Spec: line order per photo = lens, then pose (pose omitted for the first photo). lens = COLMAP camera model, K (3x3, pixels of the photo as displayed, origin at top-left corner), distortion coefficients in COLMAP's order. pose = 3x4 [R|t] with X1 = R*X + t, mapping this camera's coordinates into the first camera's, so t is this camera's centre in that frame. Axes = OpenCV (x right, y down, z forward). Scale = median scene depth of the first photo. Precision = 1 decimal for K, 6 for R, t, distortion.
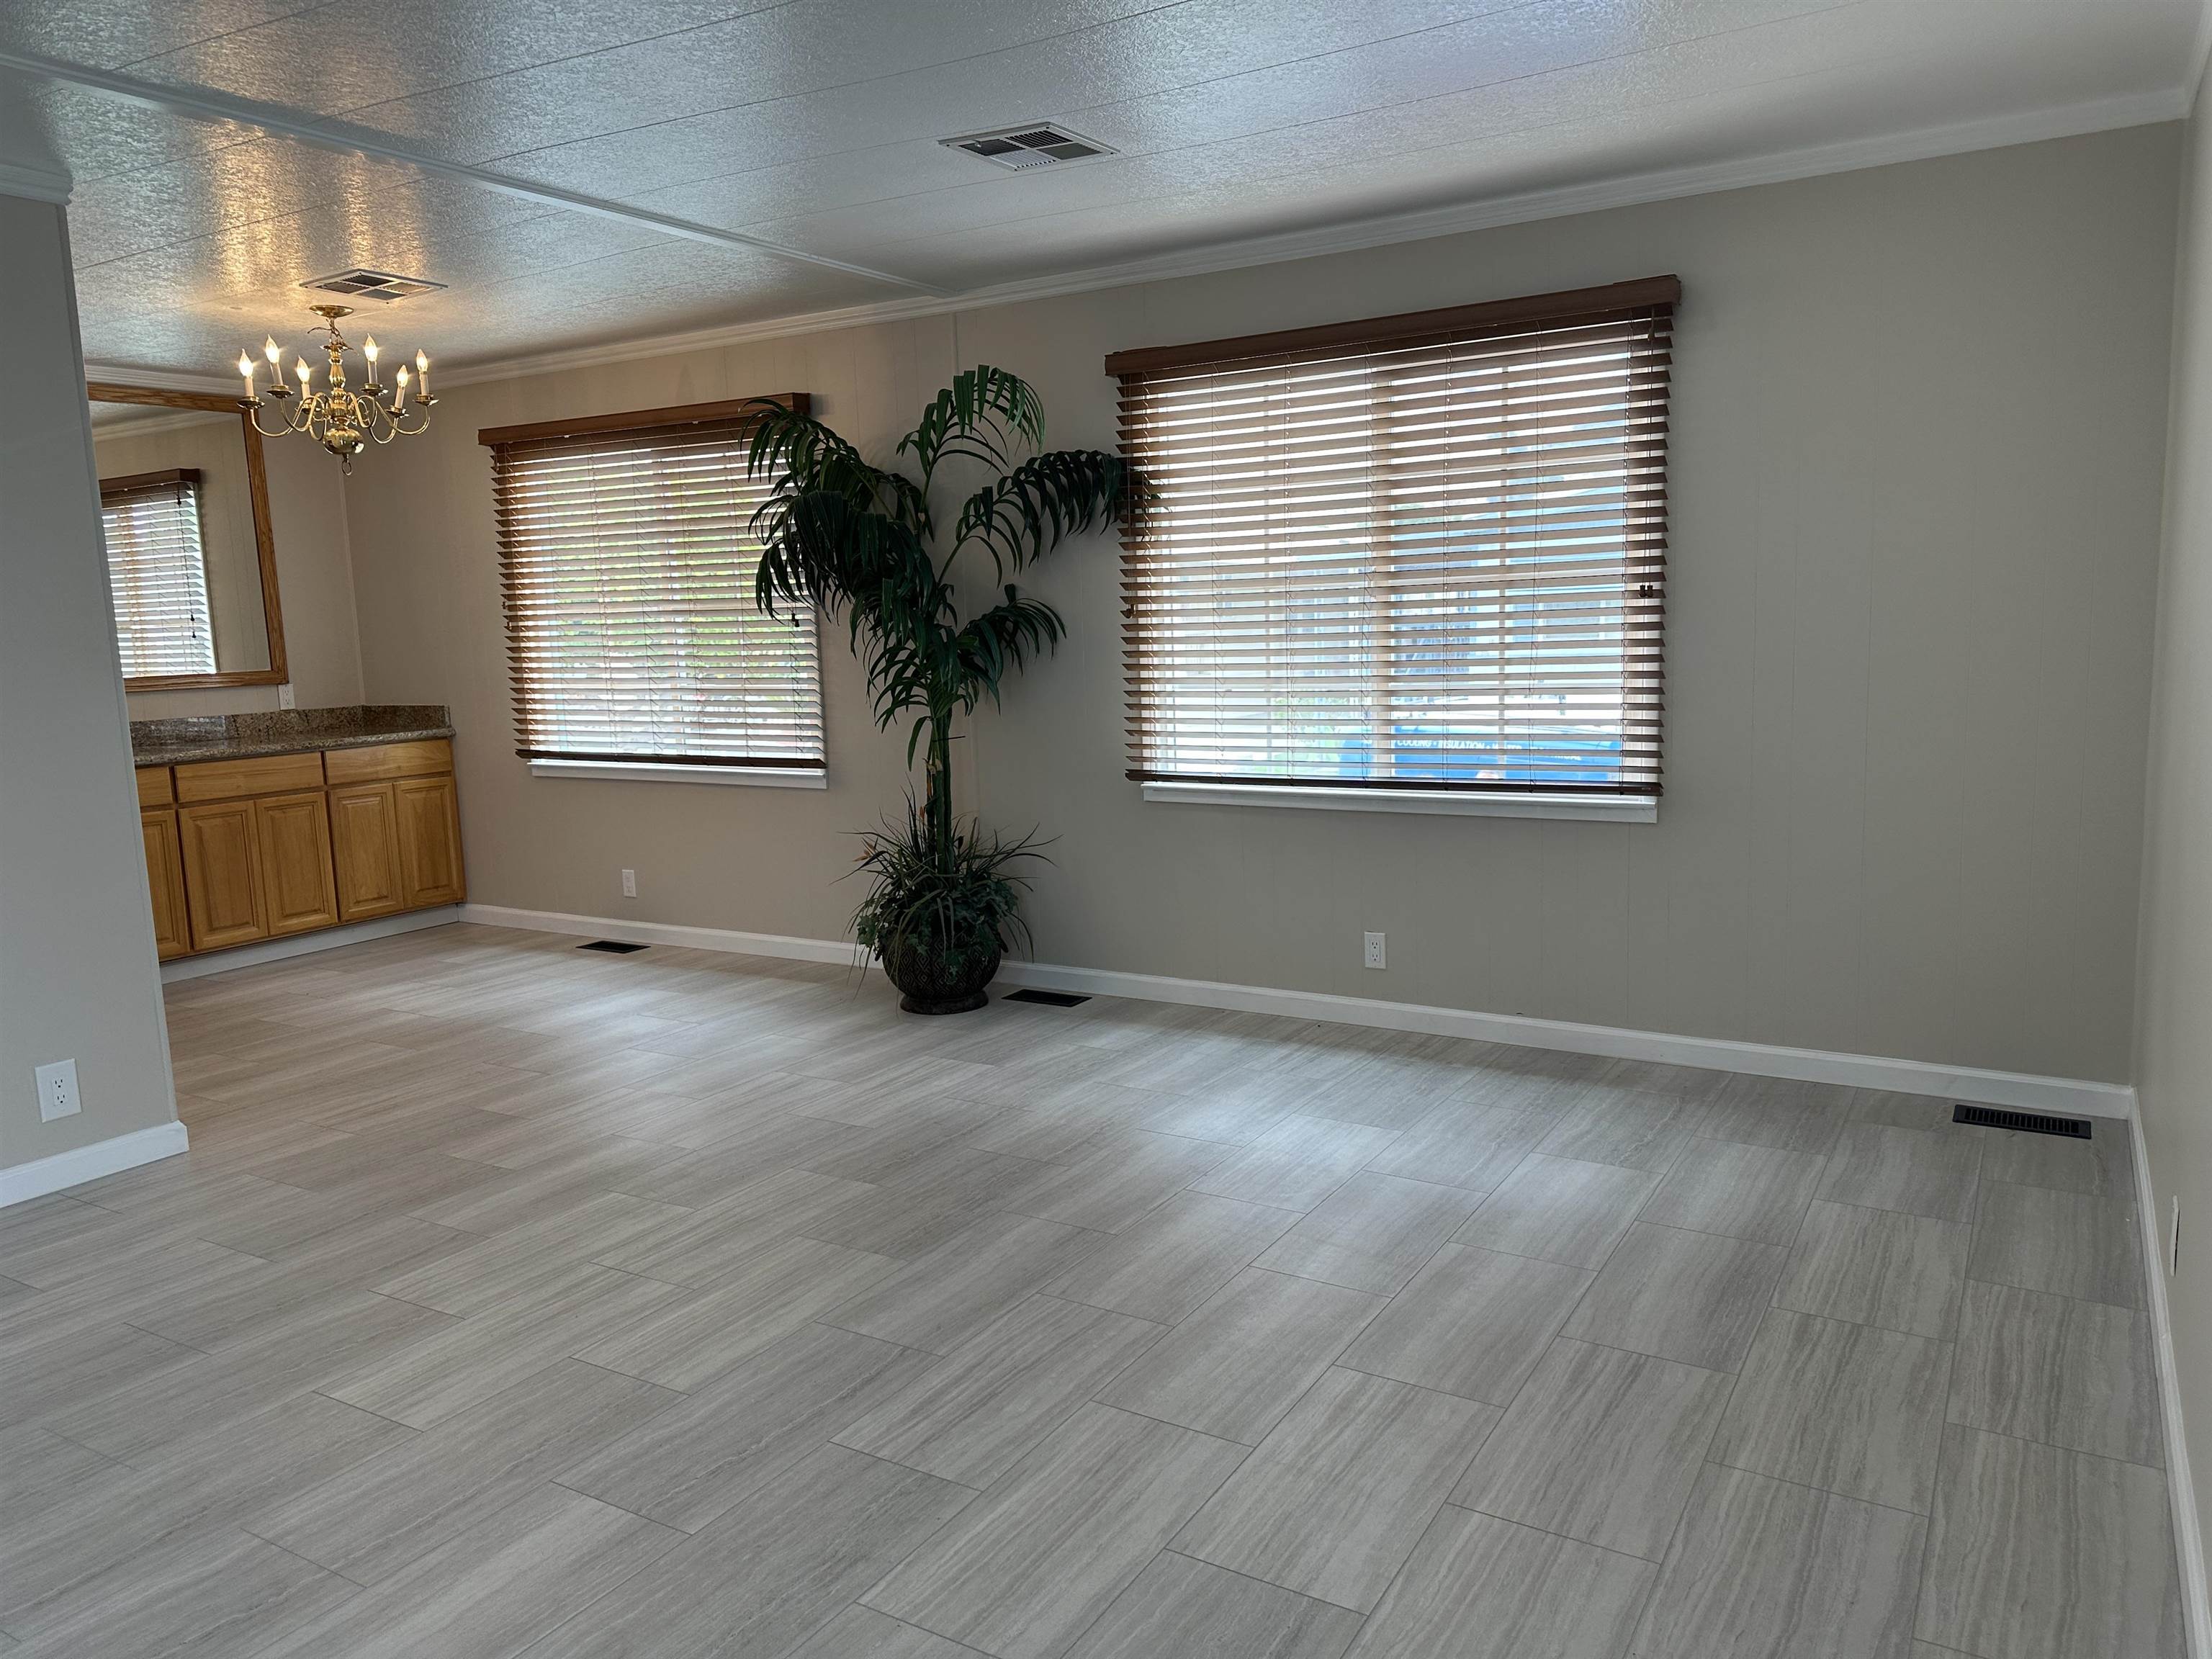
lens RADIAL K [[1544.4, 0, 1106.0], [0, 1544.4, 829.5], [0, 0, 1]] dist [0.142295, -0.184916]
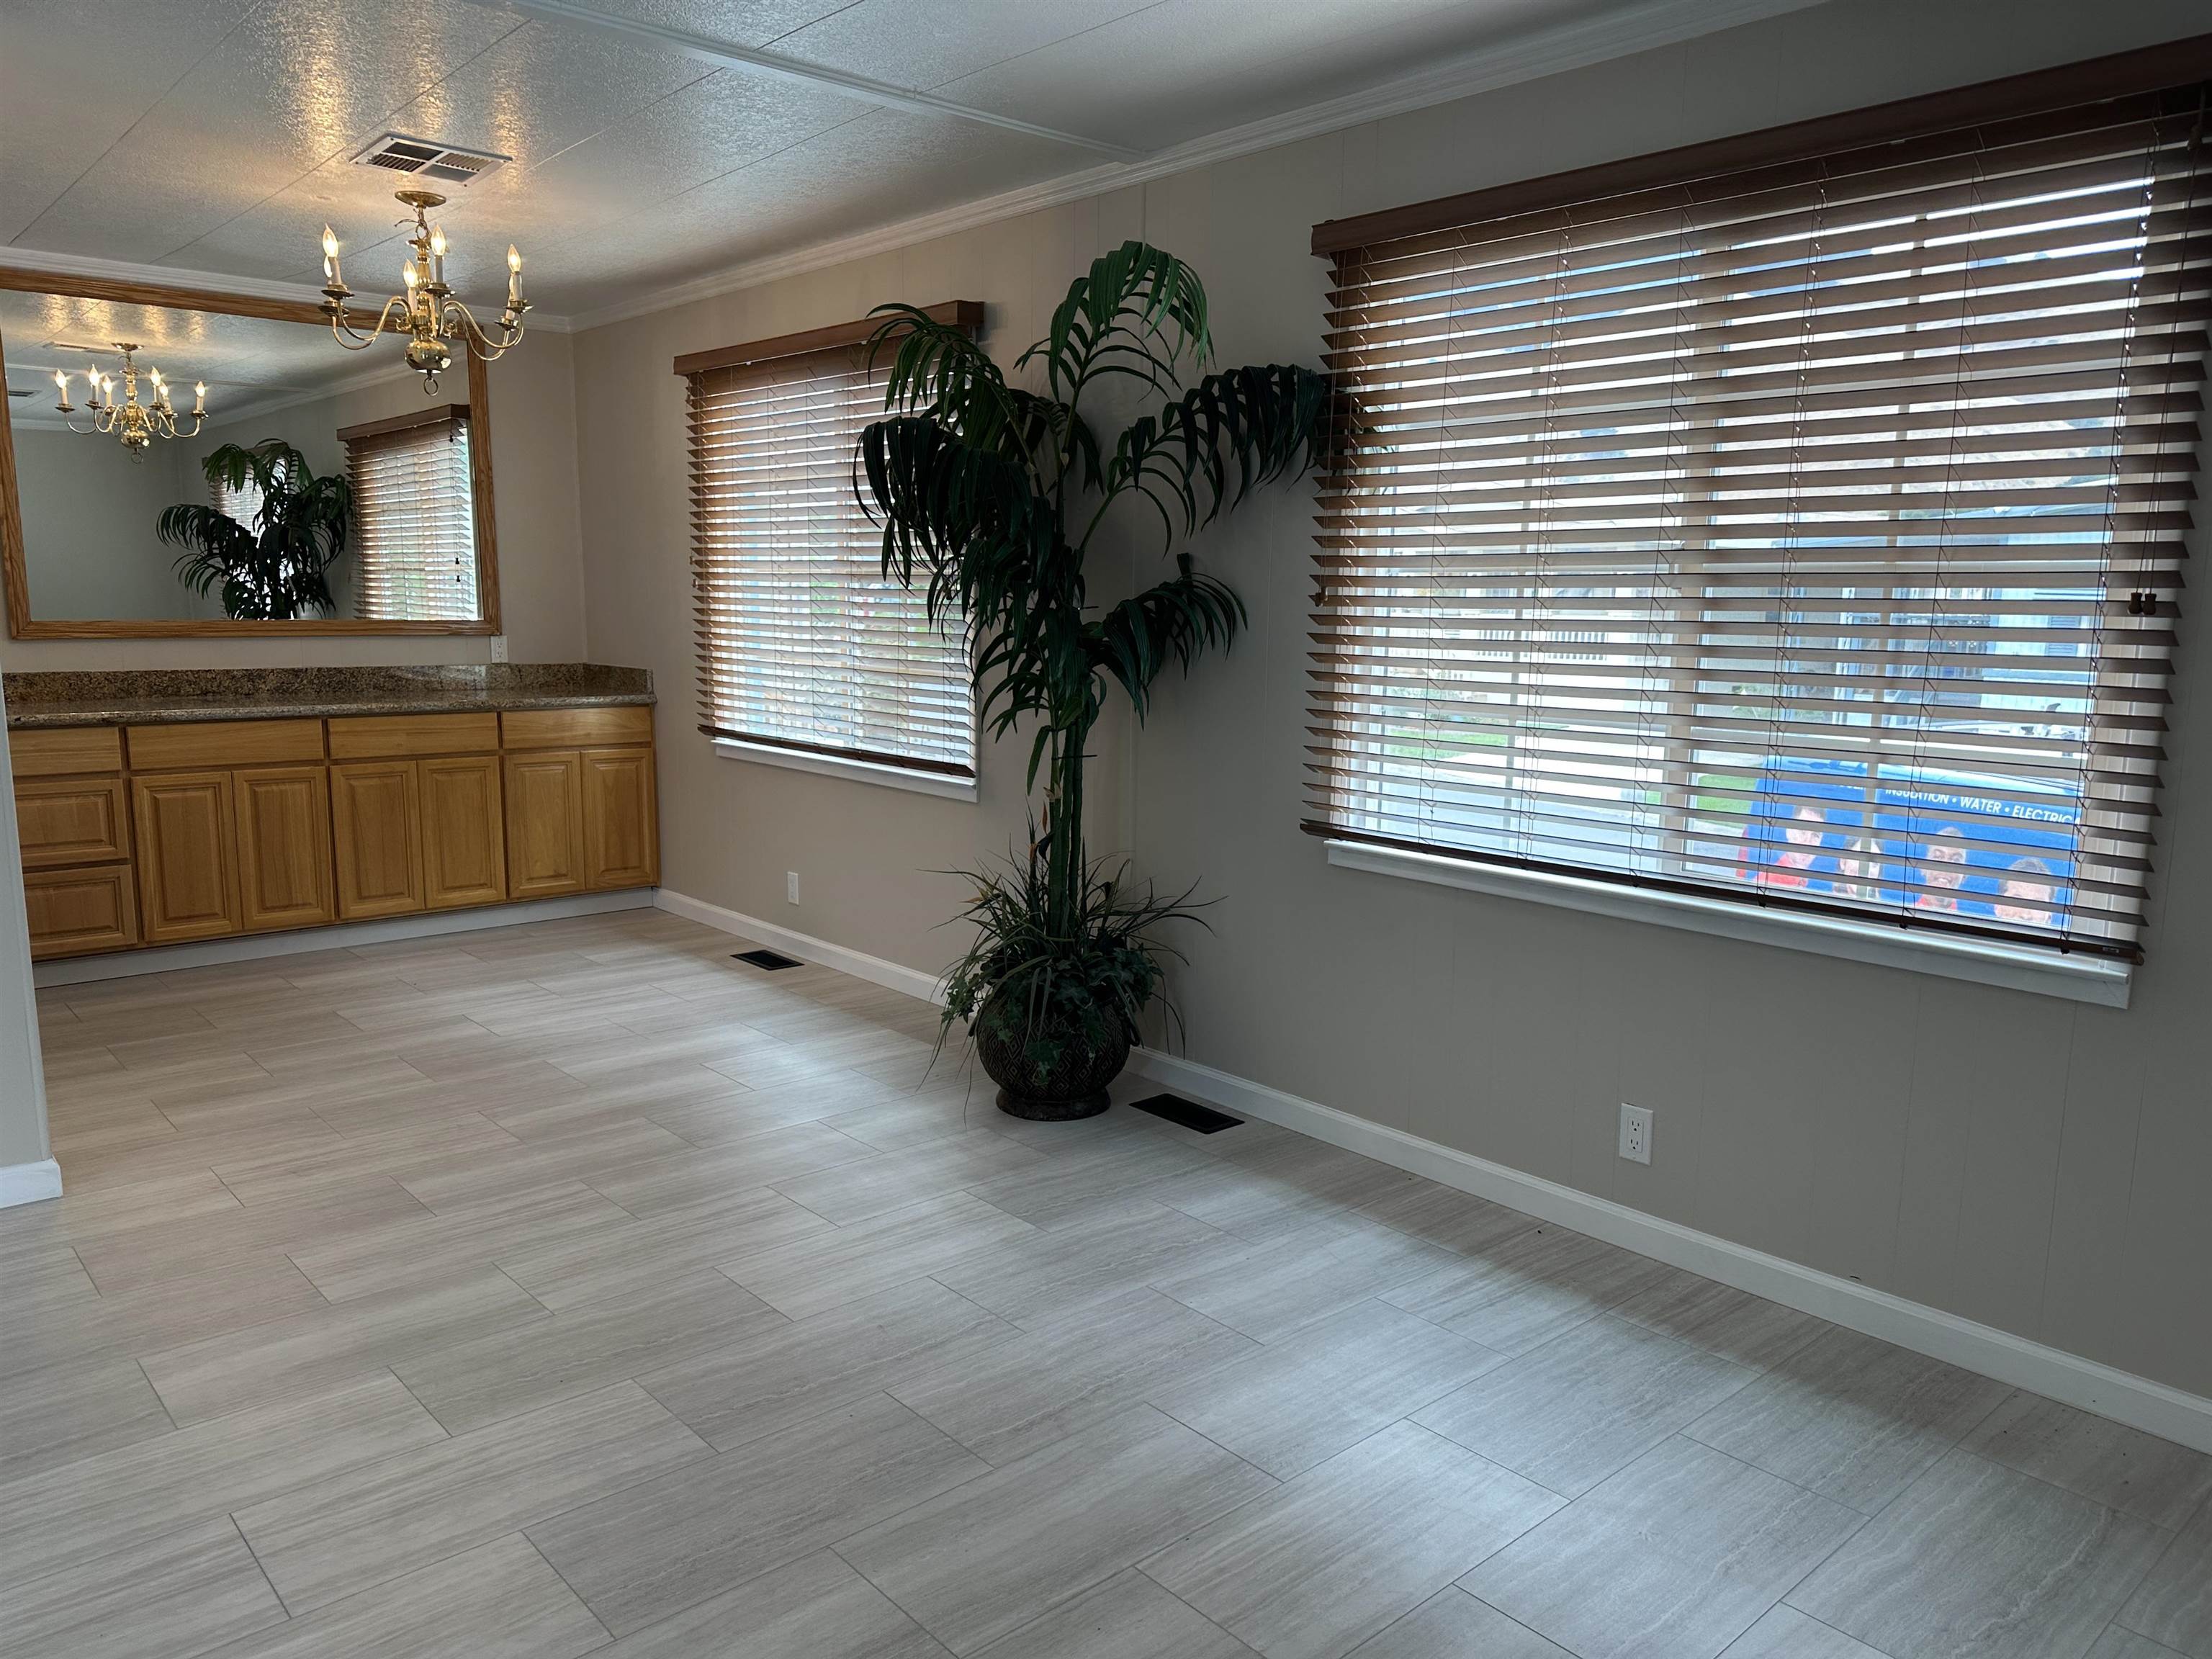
lens RADIAL K [[1562.5, 0, 1108.9], [0, 1562.5, 841.9], [0, 0, 1]] dist [0.082641, -0.095341]
pose [[0.956513, 0.090623, -0.277256, 0.127929], [-0.084807, 0.995853, 0.032924, -0.044598], [0.279090, -0.007979, 0.960232, 0.287761]]
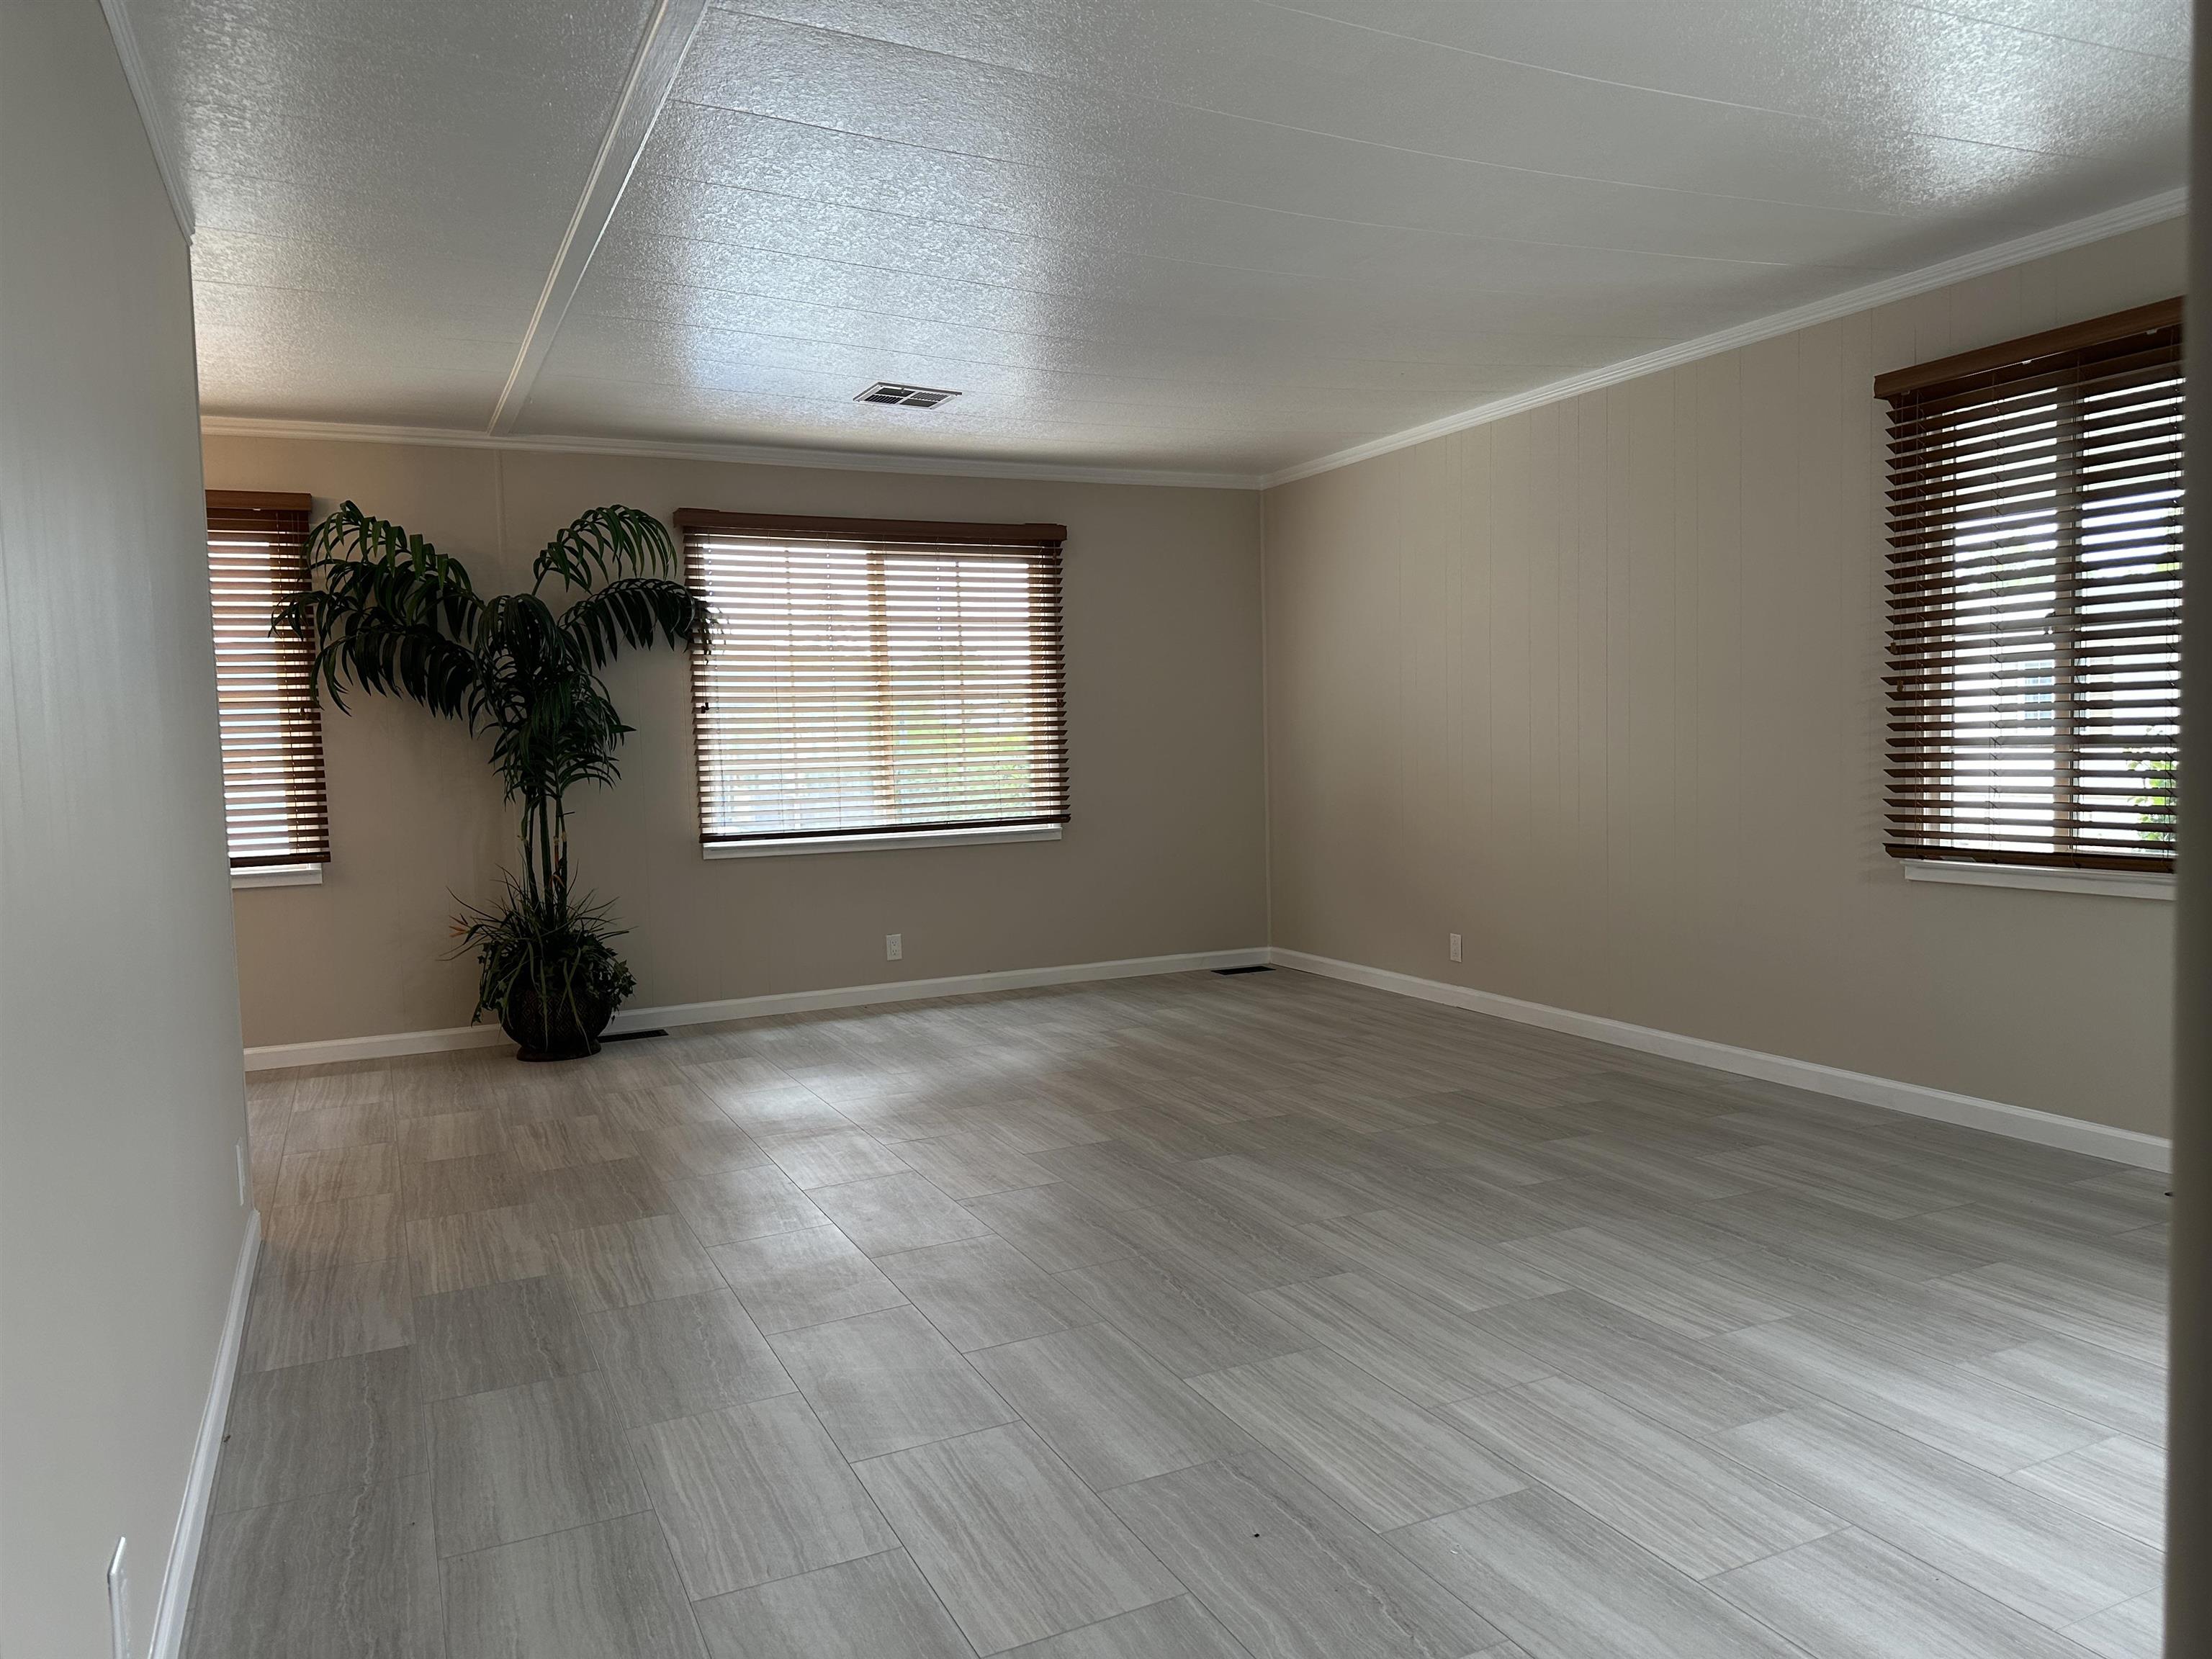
lens RADIAL K [[1540.5, 0, 1108.5], [0, 1540.5, 845.1], [0, 0, 1]] dist [0.122295, -0.180722]
pose [[0.540978, -0.042296, 0.839972, -0.868914], [0.127150, 0.991368, -0.031970, 0.053134], [-0.831370, 0.124098, 0.541686, 0.045795]]
